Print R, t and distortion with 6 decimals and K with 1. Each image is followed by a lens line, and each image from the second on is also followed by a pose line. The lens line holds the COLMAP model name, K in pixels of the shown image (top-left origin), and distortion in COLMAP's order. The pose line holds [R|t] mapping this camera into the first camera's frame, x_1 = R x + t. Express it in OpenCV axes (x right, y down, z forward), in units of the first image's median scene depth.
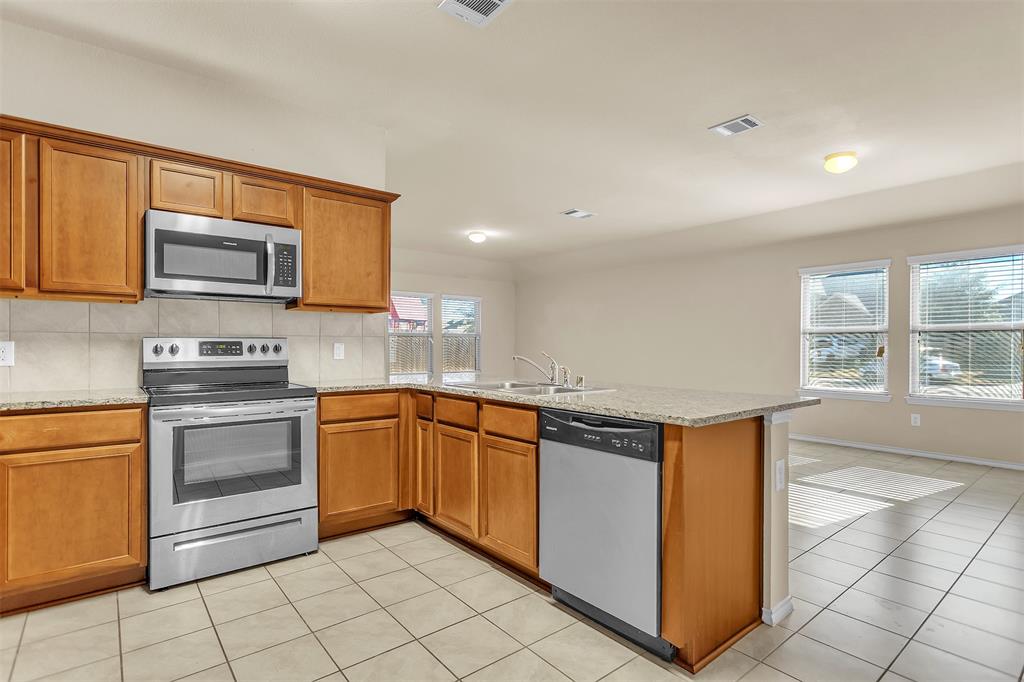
lens RADIAL K [[506.9, 0, 506.6], [0, 506.9, 344.2], [0, 0, 1]] dist [-0.001513, 0.000003]
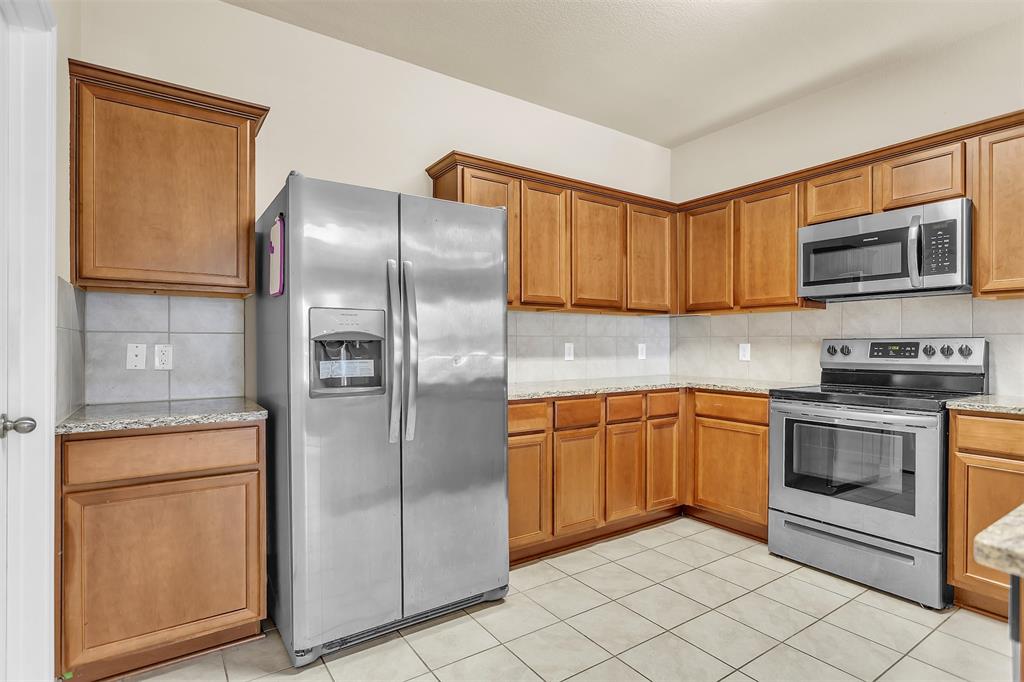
lens RADIAL K [[506.9, 0, 505.6], [0, 506.9, 344.8], [0, 0, 1]] dist [-0.001513, 0.000003]
pose [[-0.076479, -0.000674, -0.997071, 0.462477], [0.001085, 0.999999, -0.000759, -0.001319], [0.997071, -0.001140, -0.076478, 0.402944]]
